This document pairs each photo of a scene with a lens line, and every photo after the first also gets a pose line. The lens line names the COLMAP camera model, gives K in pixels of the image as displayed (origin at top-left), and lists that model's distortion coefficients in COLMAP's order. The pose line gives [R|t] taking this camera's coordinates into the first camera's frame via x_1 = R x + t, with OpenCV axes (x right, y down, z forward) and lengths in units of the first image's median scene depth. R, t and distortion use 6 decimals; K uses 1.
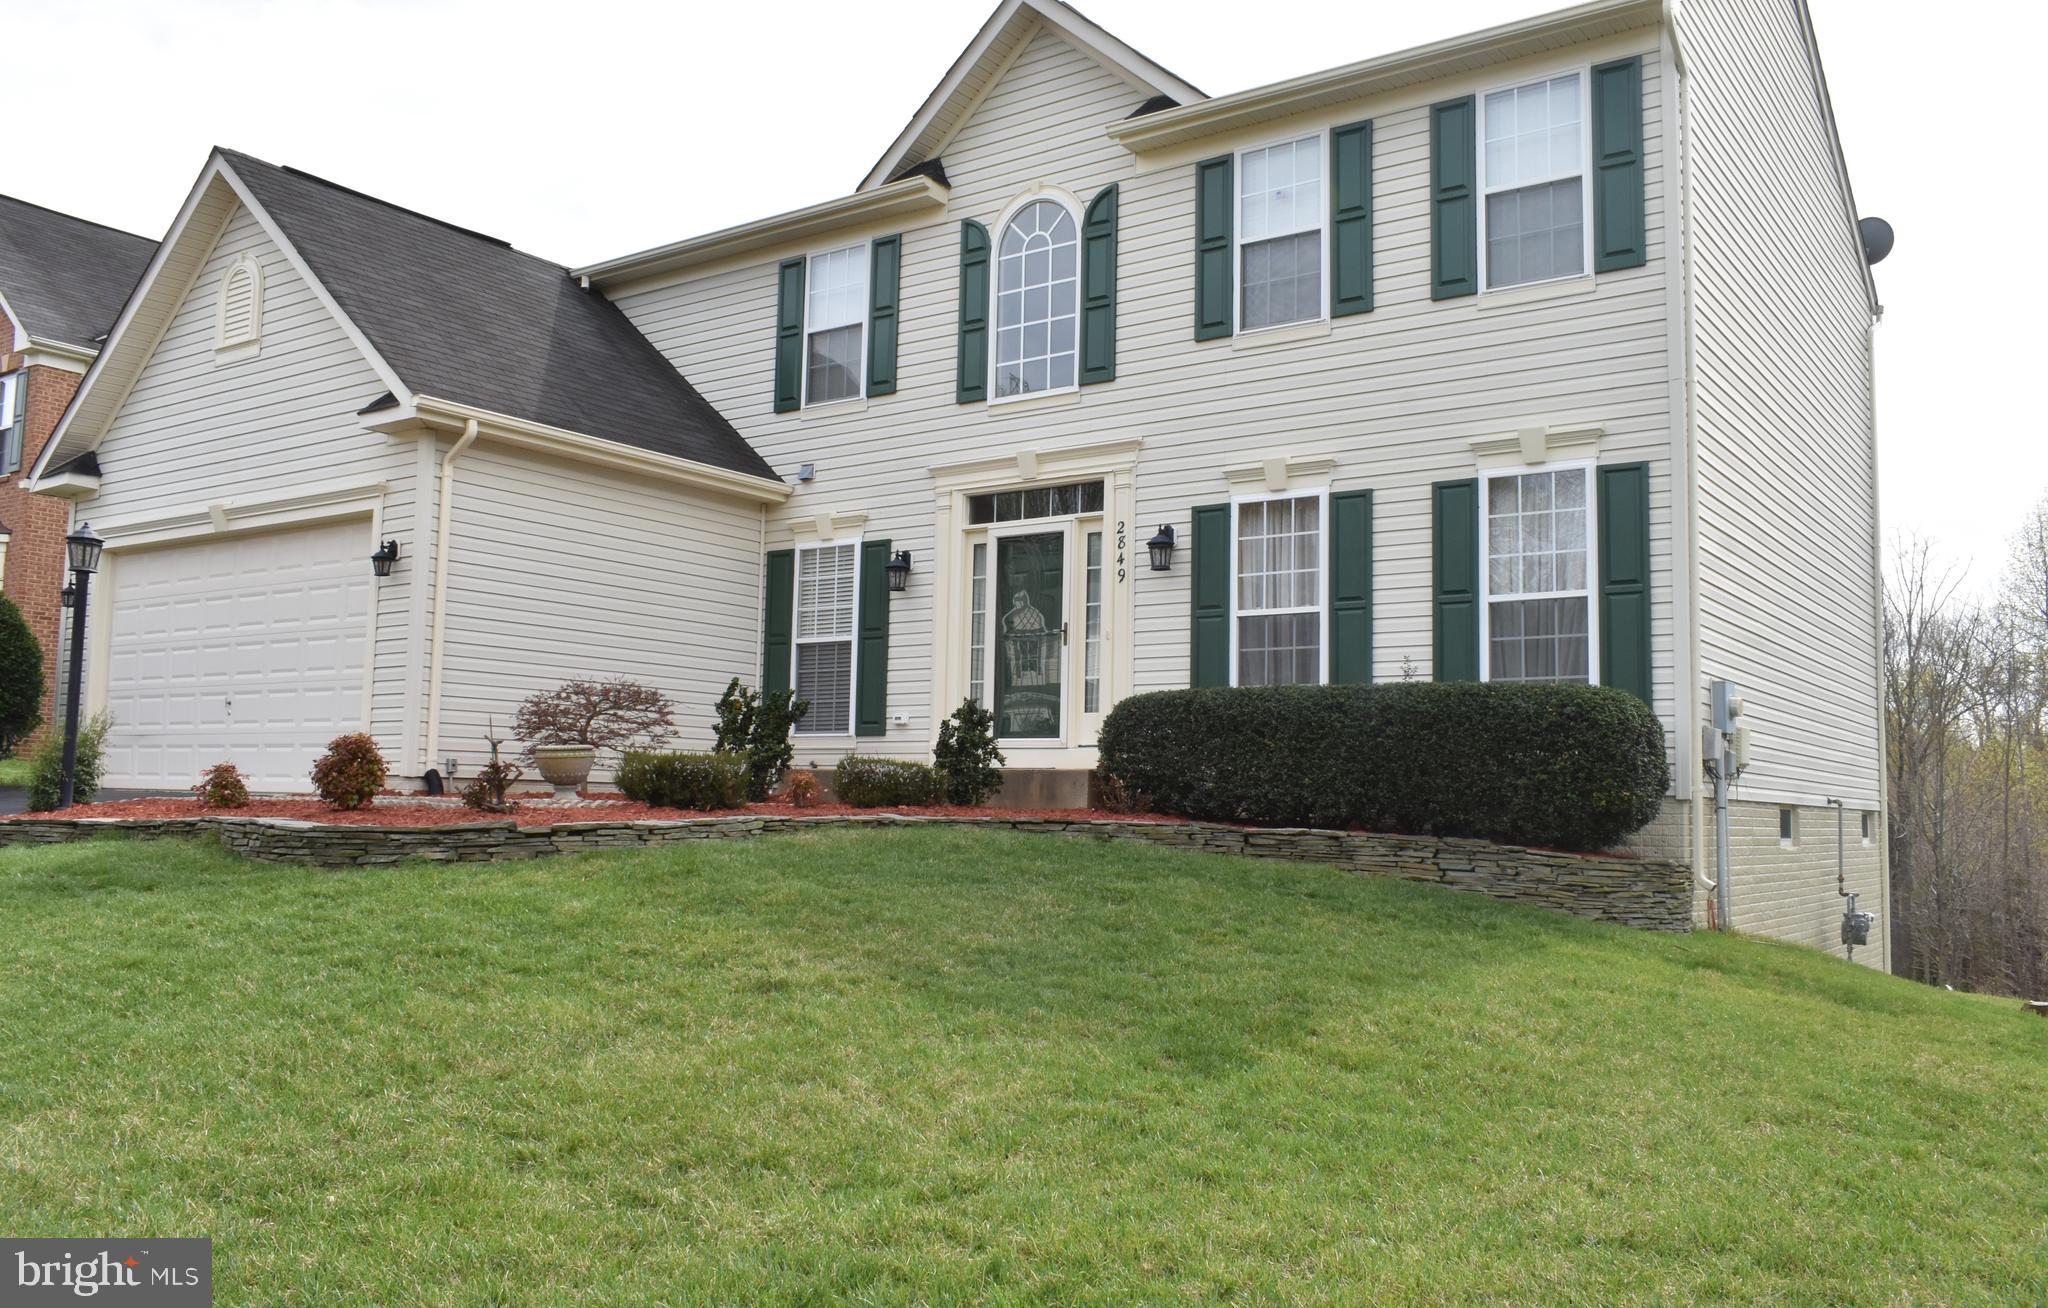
lens RADIAL K [[1681.4, 0, 1024.0], [0, 1681.4, 654.0], [0, 0, 1]] dist [-0.013170, -0.005777]
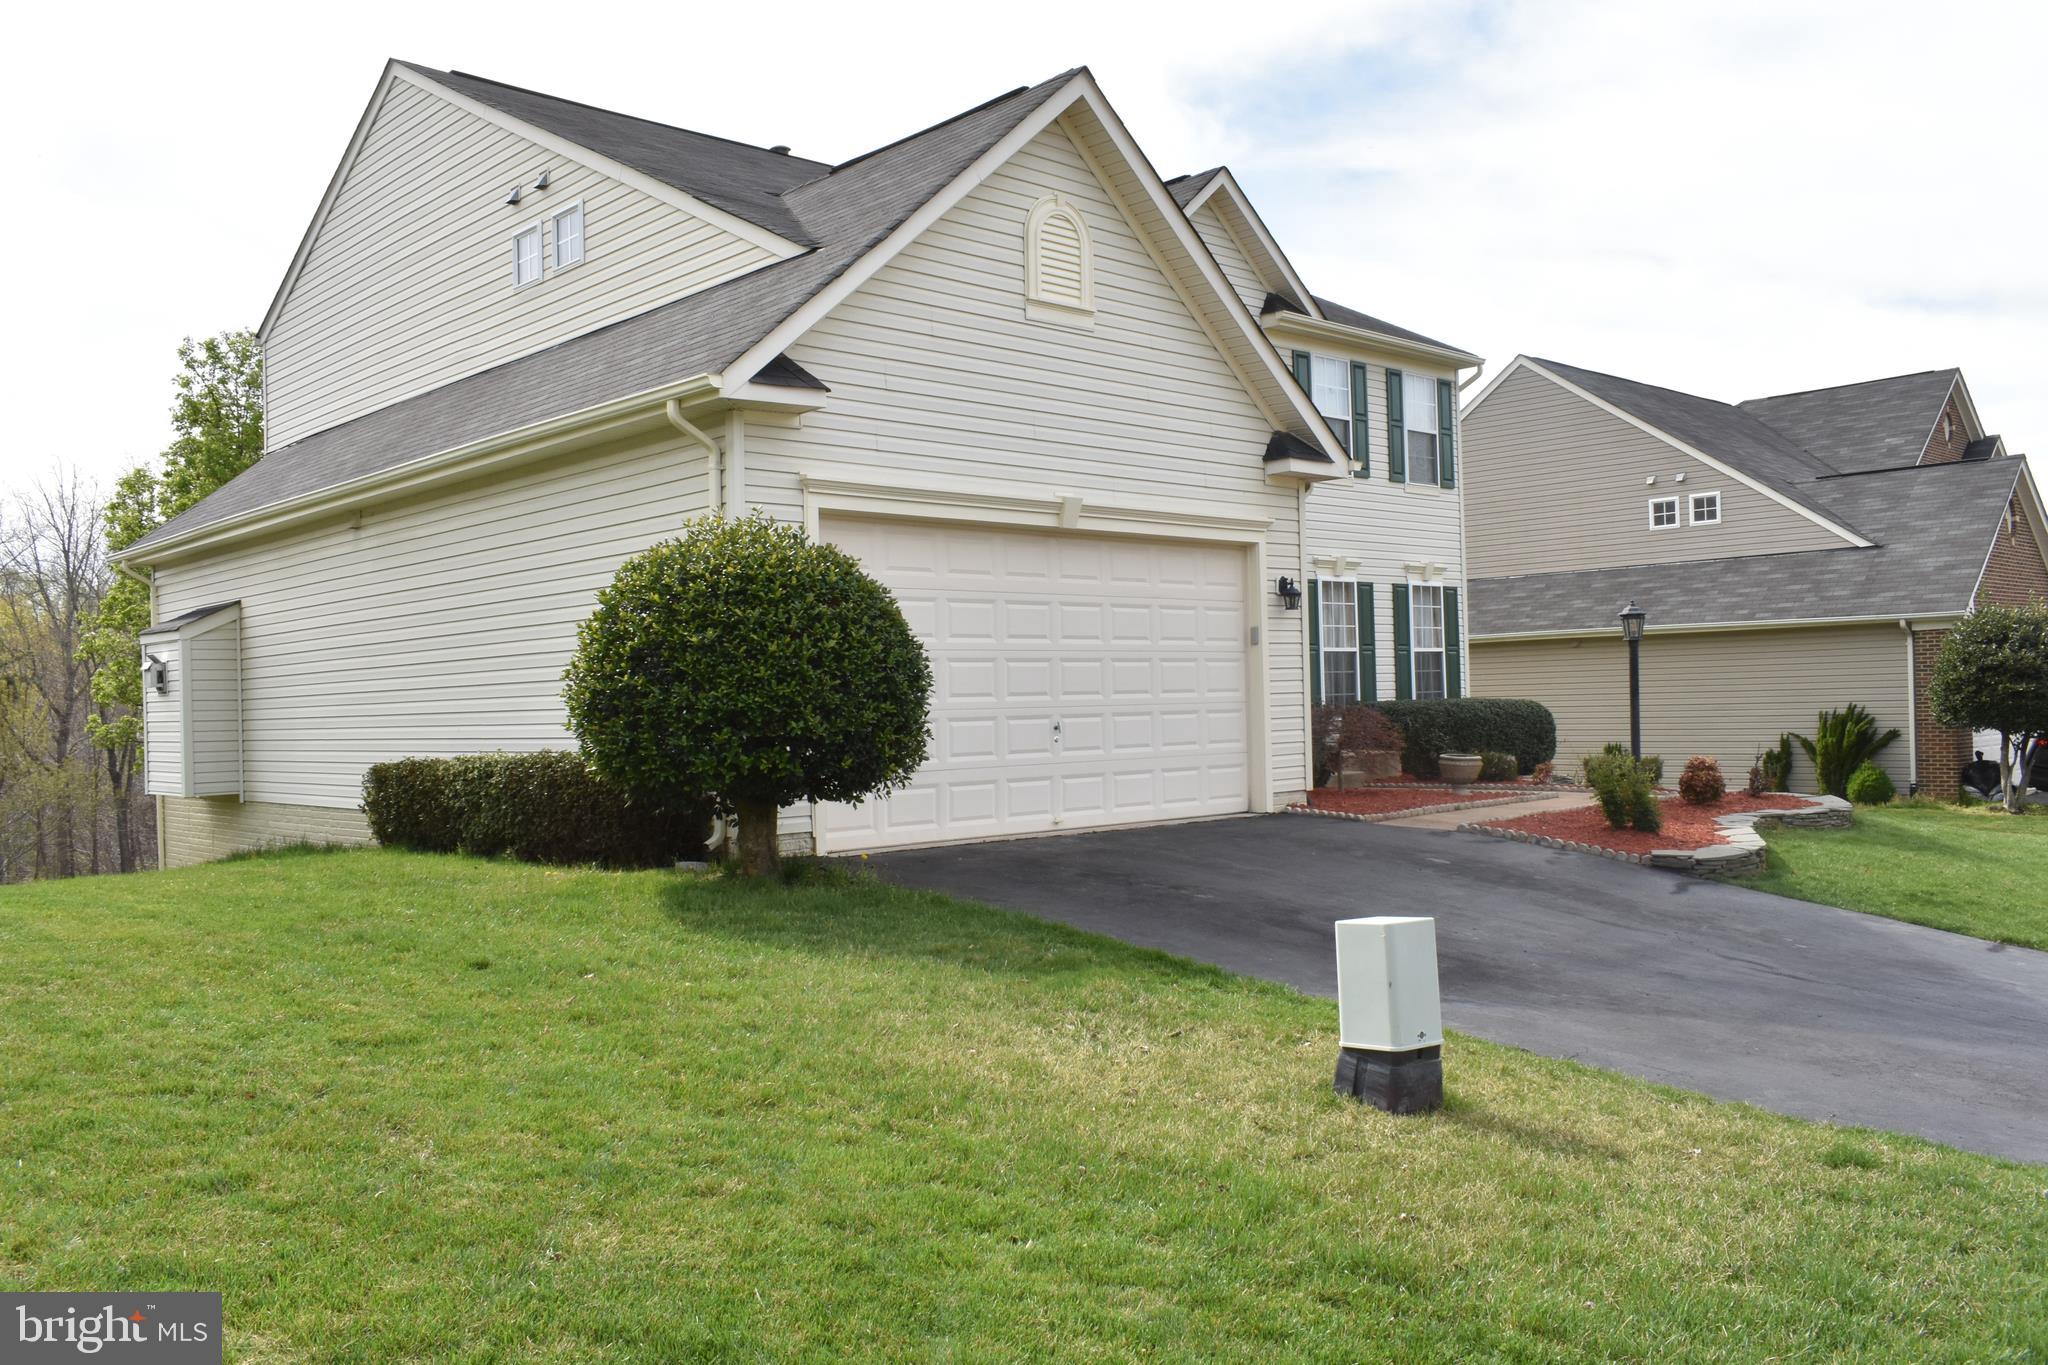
lens RADIAL K [[1642.8, 0, 1024.0], [0, 1642.8, 682.5], [0, 0, 1]] dist [-0.016989, 0.012307]
pose [[0.197207, -0.015966, 0.980232, -1.385016], [-0.062718, 0.997614, 0.028867, -0.018346], [-0.978354, -0.067171, 0.195735, 0.907843]]
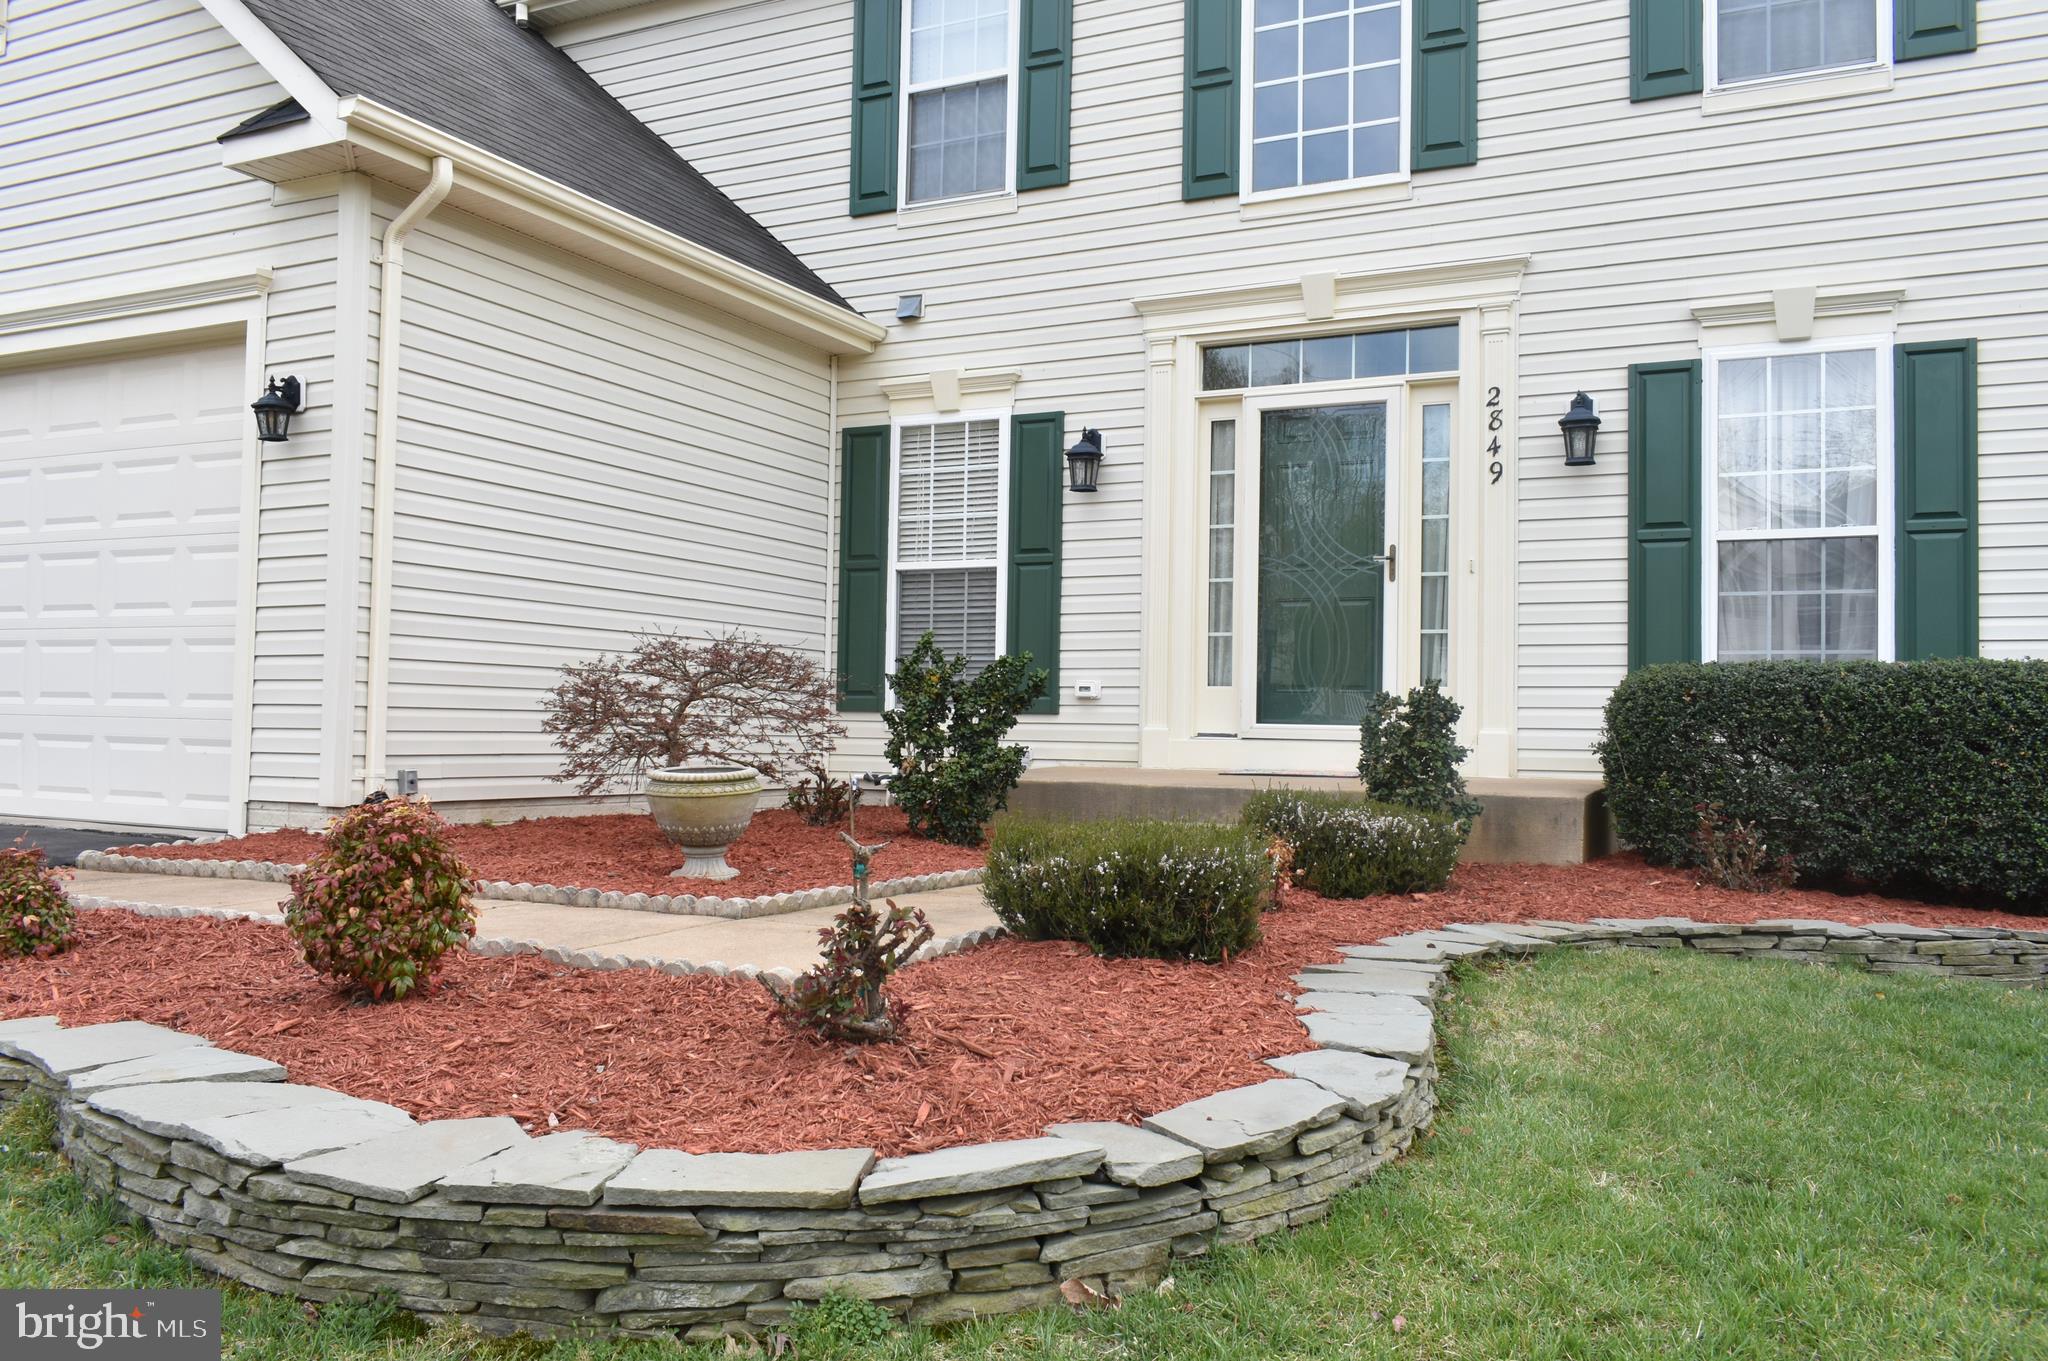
lens RADIAL K [[1642.8, 0, 1024.0], [0, 1642.8, 680.5], [0, 0, 1]] dist [-0.016989, 0.012307]
pose [[0.987247, 0.002784, 0.159171, -0.212716], [-0.013099, 0.997877, 0.063795, -0.005300], [-0.158655, -0.065066, 0.985188, 0.404268]]
